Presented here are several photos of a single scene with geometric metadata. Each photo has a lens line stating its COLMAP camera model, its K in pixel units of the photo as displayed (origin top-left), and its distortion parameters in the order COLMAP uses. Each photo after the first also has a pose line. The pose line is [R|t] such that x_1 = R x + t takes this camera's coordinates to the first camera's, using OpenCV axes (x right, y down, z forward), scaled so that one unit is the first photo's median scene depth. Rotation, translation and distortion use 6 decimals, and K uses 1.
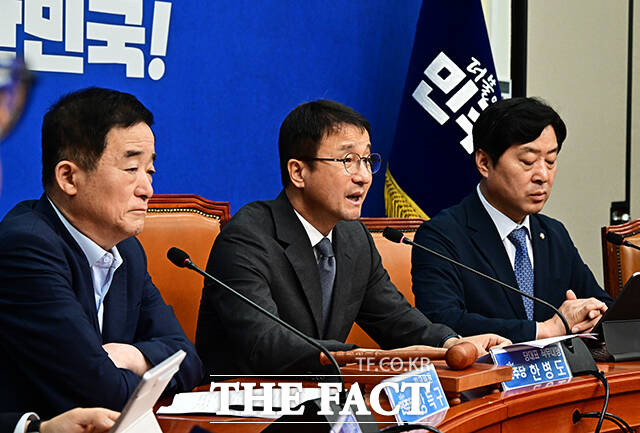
lens RADIAL K [[1686.1, 0, 320.0], [0, 1686.1, 216.5], [0, 0, 1]] dist [0.001507, 0.560339]
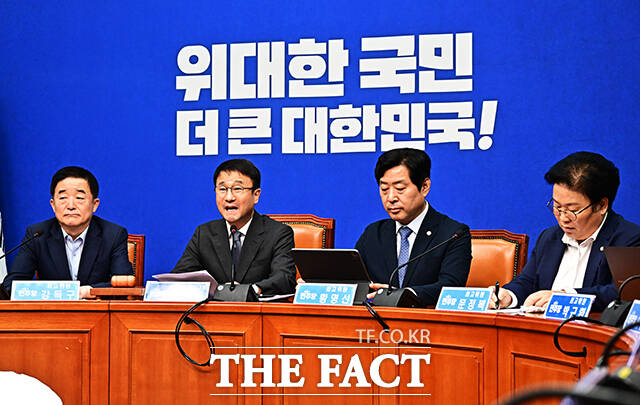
lens RADIAL K [[1370.0, 0, 320.0], [0, 1370.0, 202.5], [0, 0, 1]] dist [-0.066385, -0.260663]
pose [[0.374108, -0.041671, -0.926448, 1.071610], [-0.021167, 0.998346, -0.053452, 0.043259], [0.927144, 0.039607, 0.372607, 0.377016]]
